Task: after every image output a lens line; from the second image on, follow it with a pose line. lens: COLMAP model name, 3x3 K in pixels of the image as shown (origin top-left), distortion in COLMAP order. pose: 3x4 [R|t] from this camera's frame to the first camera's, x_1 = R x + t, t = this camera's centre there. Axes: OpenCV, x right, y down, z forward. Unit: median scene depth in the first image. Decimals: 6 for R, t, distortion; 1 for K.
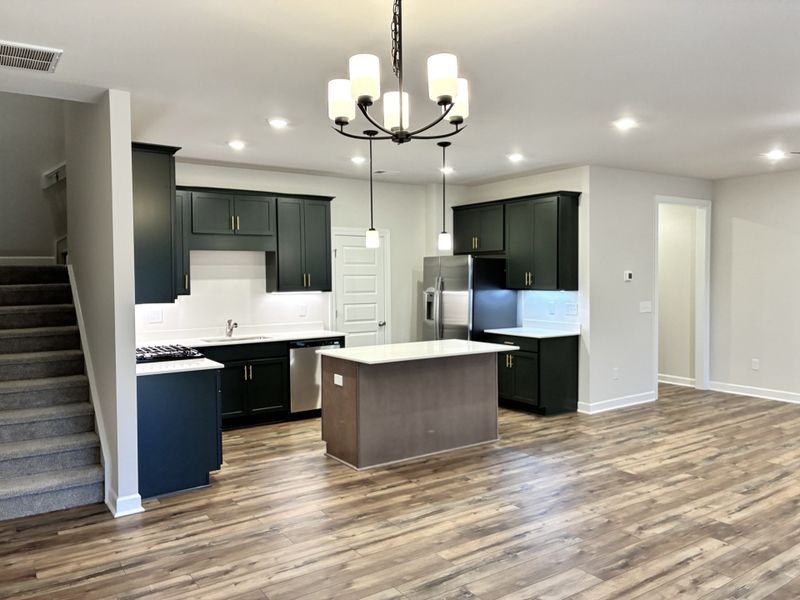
lens RADIAL K [[608.9, 0, 400.0], [0, 608.9, 300.0], [0, 0, 1]] dist [0.055406, -0.071199]
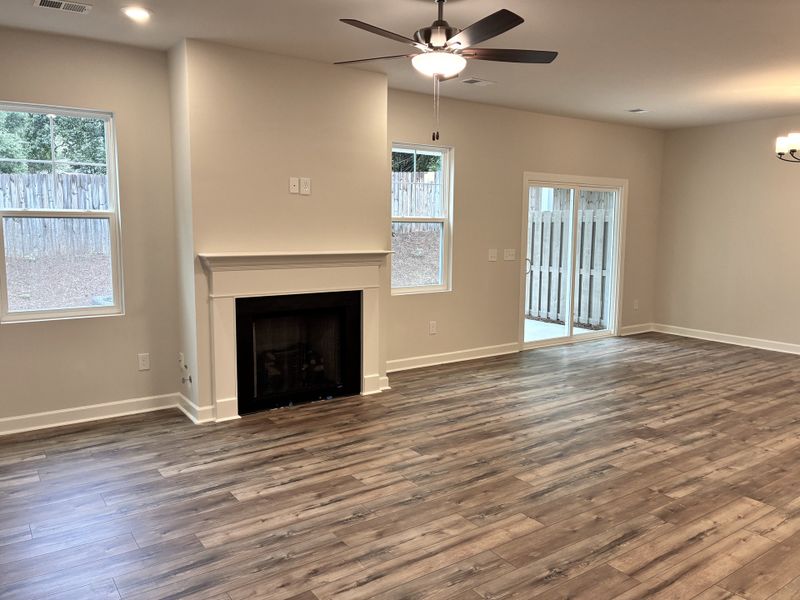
lens RADIAL K [[630.5, 0, 400.0], [0, 630.5, 300.0], [0, 0, 1]] dist [0.061689, -0.048245]
pose [[-0.999629, -0.003568, -0.027014, 0.721153], [-0.008033, 0.985917, 0.167043, -0.058916], [0.026038, 0.167198, -0.985579, 1.510059]]
